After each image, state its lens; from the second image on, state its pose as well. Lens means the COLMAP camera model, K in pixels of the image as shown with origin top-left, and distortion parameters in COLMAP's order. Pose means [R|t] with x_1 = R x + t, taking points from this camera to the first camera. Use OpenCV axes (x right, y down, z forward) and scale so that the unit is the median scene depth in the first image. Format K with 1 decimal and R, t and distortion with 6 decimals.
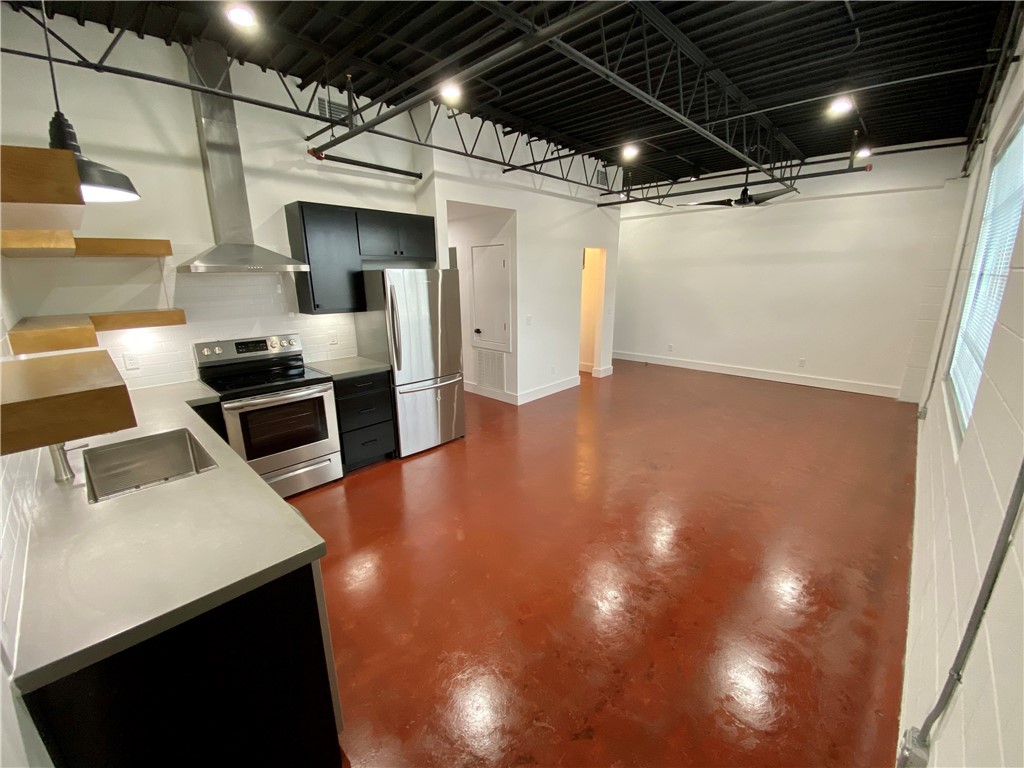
lens RADIAL K [[412.1, 0, 515.2], [0, 412.1, 376.1], [0, 0, 1]] dist [-0.012719, -0.007566]
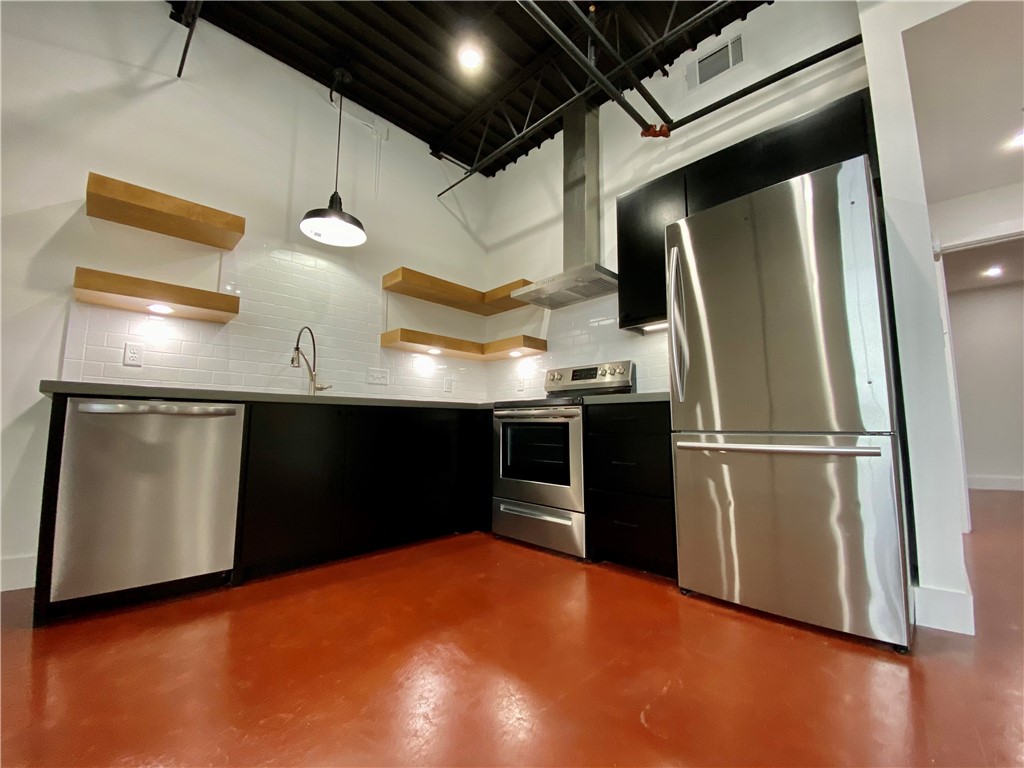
lens RADIAL K [[412.1, 0, 522.0], [0, 412.1, 381.7], [0, 0, 1]] dist [-0.012719, -0.007566]
pose [[-0.032698, -0.098579, -0.994592, 0.284454], [-0.226723, 0.969914, -0.088679, 0.057948], [0.973410, 0.222597, -0.054064, 0.902251]]
